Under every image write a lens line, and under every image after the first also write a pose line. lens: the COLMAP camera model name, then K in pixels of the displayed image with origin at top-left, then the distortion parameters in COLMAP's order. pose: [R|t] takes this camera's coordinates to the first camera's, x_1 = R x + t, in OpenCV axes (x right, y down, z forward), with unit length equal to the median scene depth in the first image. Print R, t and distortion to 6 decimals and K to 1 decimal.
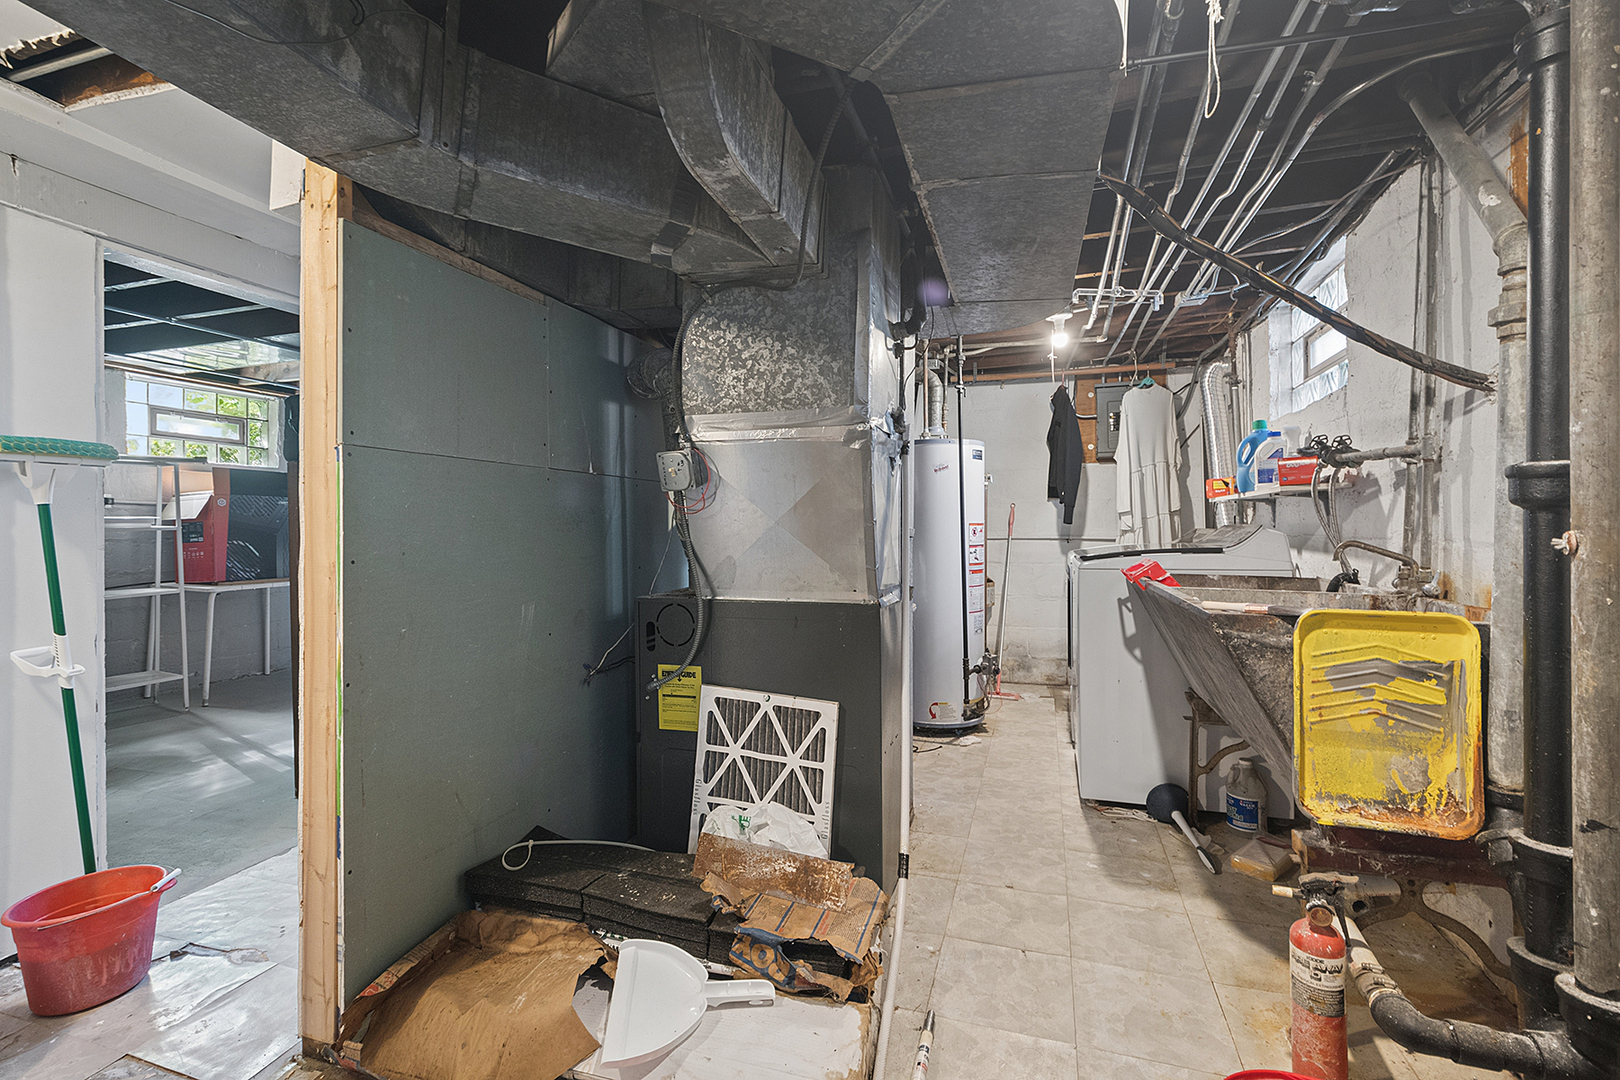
lens RADIAL K [[735.5, 0, 802.7], [0, 735.5, 528.2], [0, 0, 1]] dist [0.000617, -0.003759]
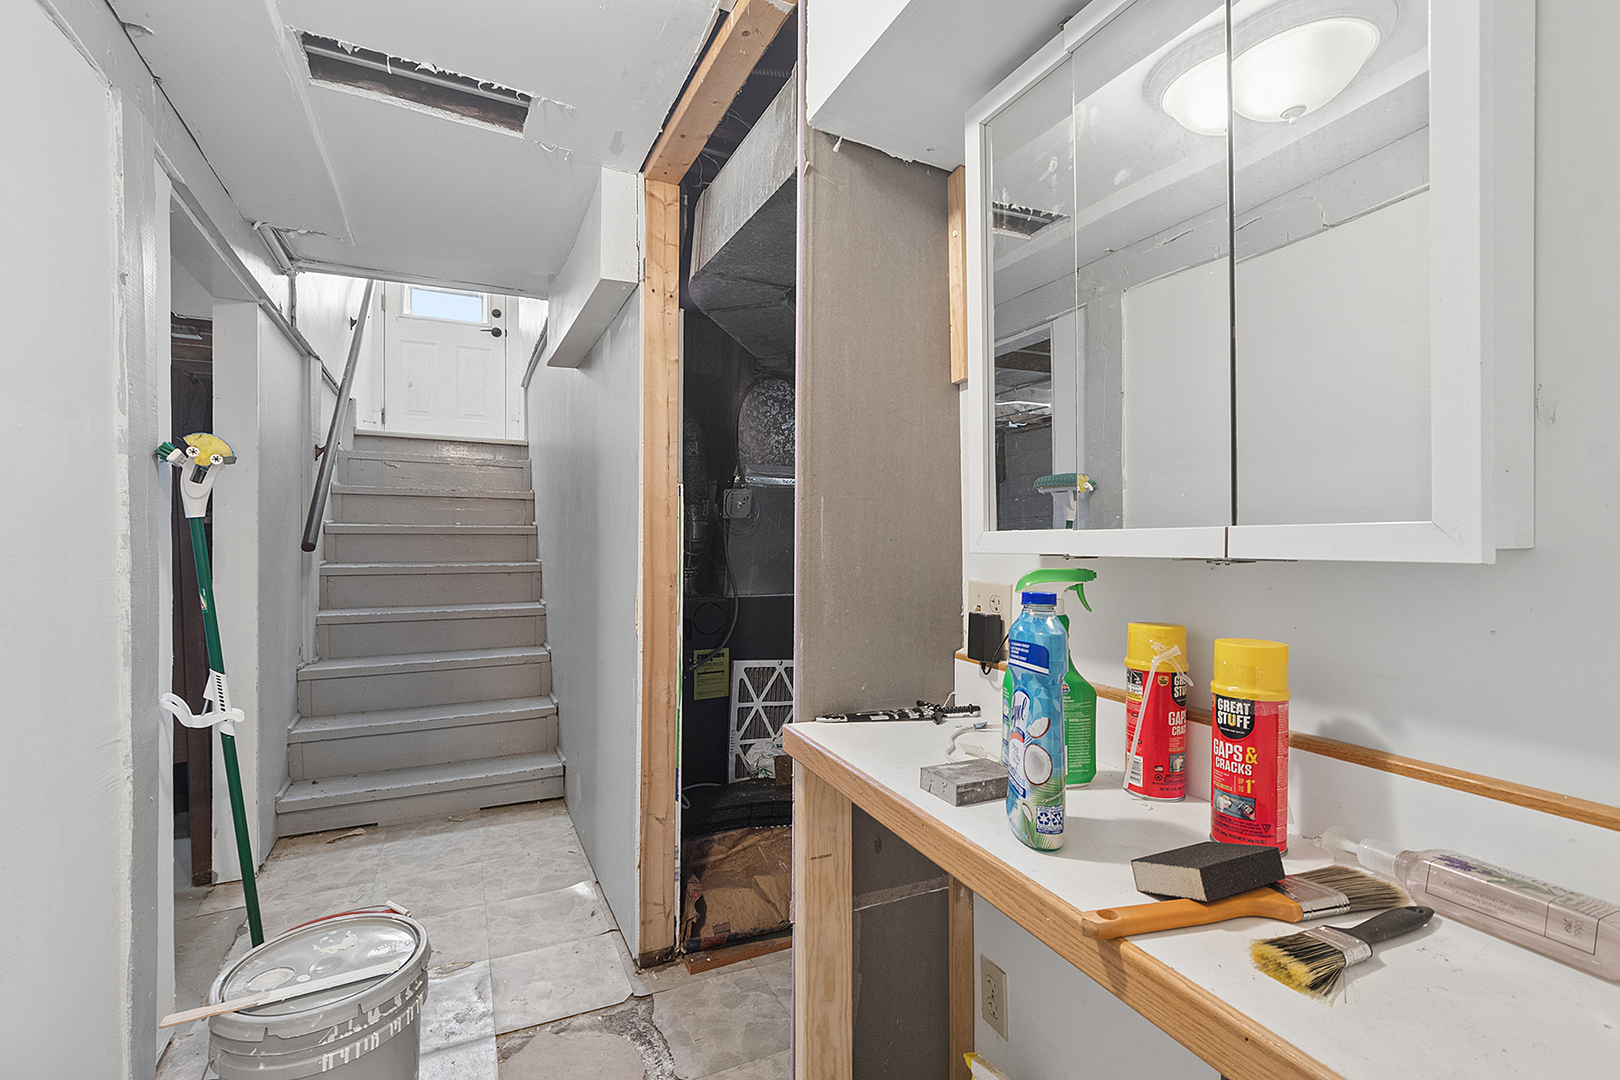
lens RADIAL K [[735.5, 0, 813.6], [0, 735.5, 551.5], [0, 0, 1]] dist [0.000617, -0.003759]
pose [[0.699725, -0.011523, 0.714320, -1.018249], [0.004992, 0.999924, 0.011241, -0.003629], [-0.714395, -0.004299, 0.699729, -0.058536]]
